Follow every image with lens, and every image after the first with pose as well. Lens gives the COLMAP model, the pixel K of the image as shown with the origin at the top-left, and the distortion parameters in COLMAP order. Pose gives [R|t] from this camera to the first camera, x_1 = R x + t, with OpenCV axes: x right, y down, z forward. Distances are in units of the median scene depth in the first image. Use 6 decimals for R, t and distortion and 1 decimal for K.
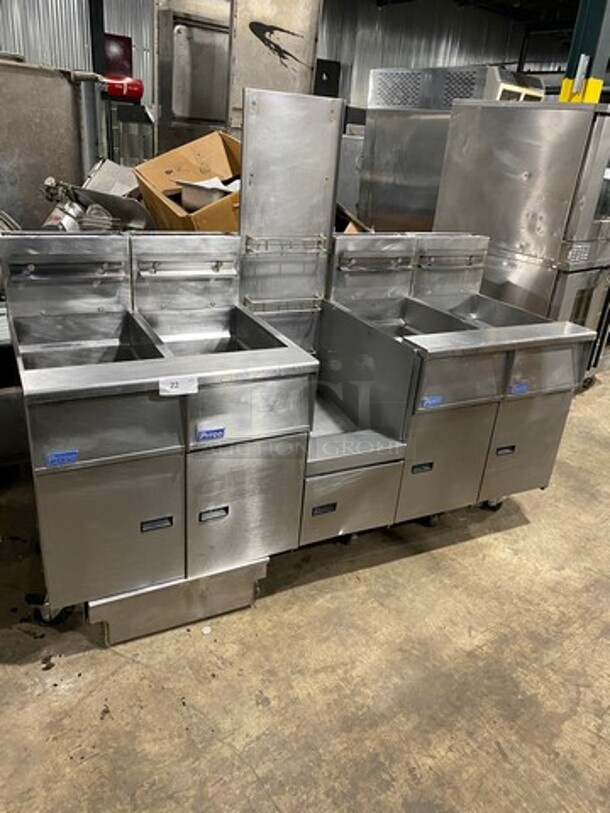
lens RADIAL K [[609.6, 0, 308.1], [0, 609.6, 400.2], [0, 0, 1]] dist [0.008155, -0.001976]
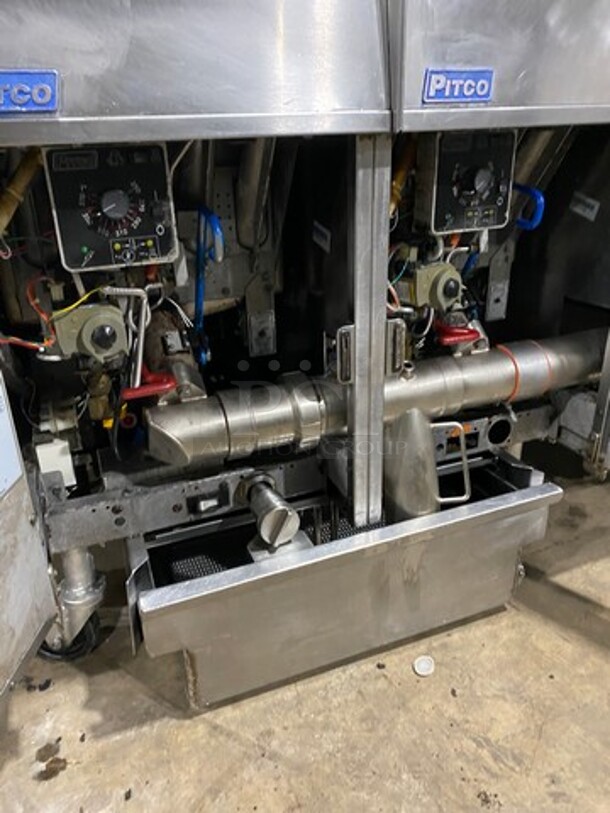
lens RADIAL K [[609.6, 0, 301.5], [0, 609.6, 406.1], [0, 0, 1]] dist [0.008155, -0.001976]
pose [[0.990174, -0.061763, -0.125461, -0.193748], [0.061860, 0.998080, -0.003126, 0.205180], [0.125413, -0.004666, 0.992094, 0.602800]]
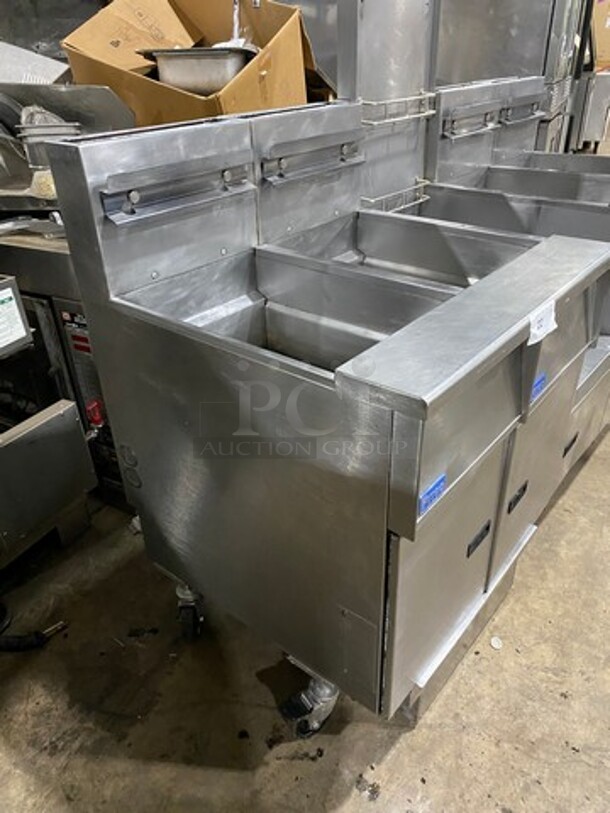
lens RADIAL K [[609.6, 0, 308.3], [0, 609.6, 410.4], [0, 0, 1]] dist [0.008155, -0.001976]
pose [[0.908189, -0.294906, 0.297024, -0.536553], [0.251027, 0.951608, 0.177277, -0.090671], [-0.334930, -0.086441, 0.938269, 0.412623]]
